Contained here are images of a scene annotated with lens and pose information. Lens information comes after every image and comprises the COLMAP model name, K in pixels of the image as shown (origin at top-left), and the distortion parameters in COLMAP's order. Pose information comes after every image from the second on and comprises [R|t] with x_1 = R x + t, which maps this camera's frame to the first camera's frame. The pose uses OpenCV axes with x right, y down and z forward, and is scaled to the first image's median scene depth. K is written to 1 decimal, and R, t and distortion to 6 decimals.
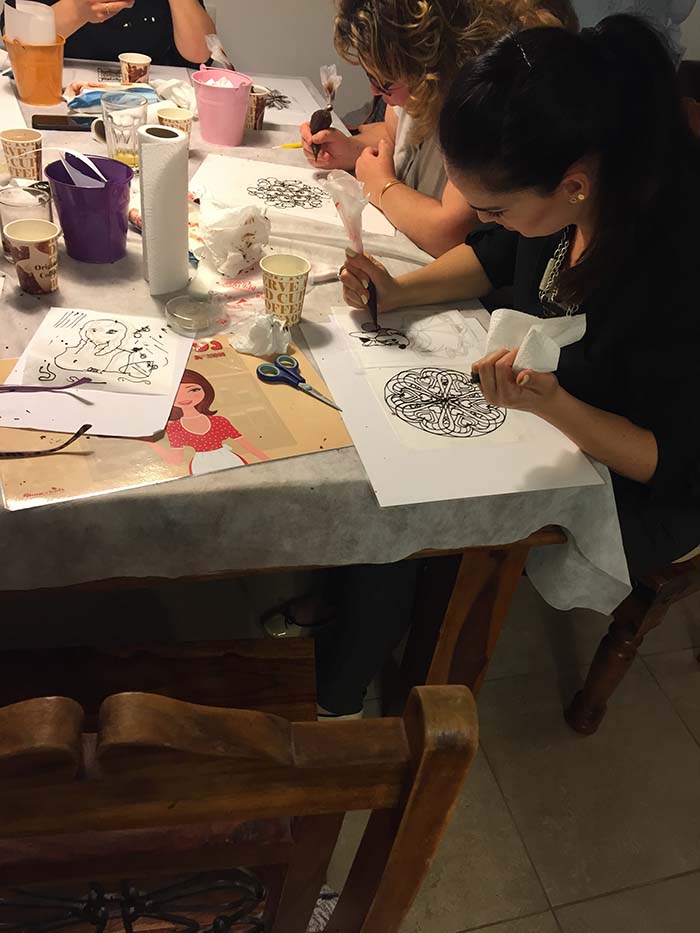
lens RADIAL K [[798.9, 0, 350.0], [0, 798.9, 466.5], [0, 0, 1]] dist [0.005198, -0.064190]
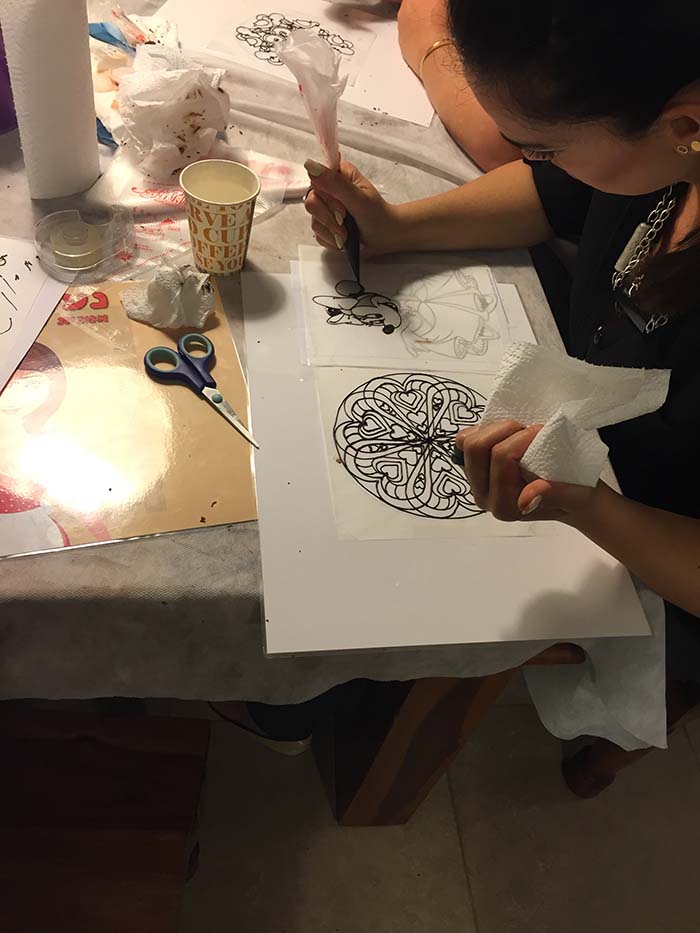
lens RADIAL K [[809.4, 0, 350.0], [0, 809.4, 466.5], [0, 0, 1]] dist [0.057262, -0.137108]
pose [[0.988607, 0.137463, -0.061323, 0.095589], [-0.123713, 0.974118, 0.189178, -0.171054], [0.085741, -0.179436, 0.980026, 0.338825]]
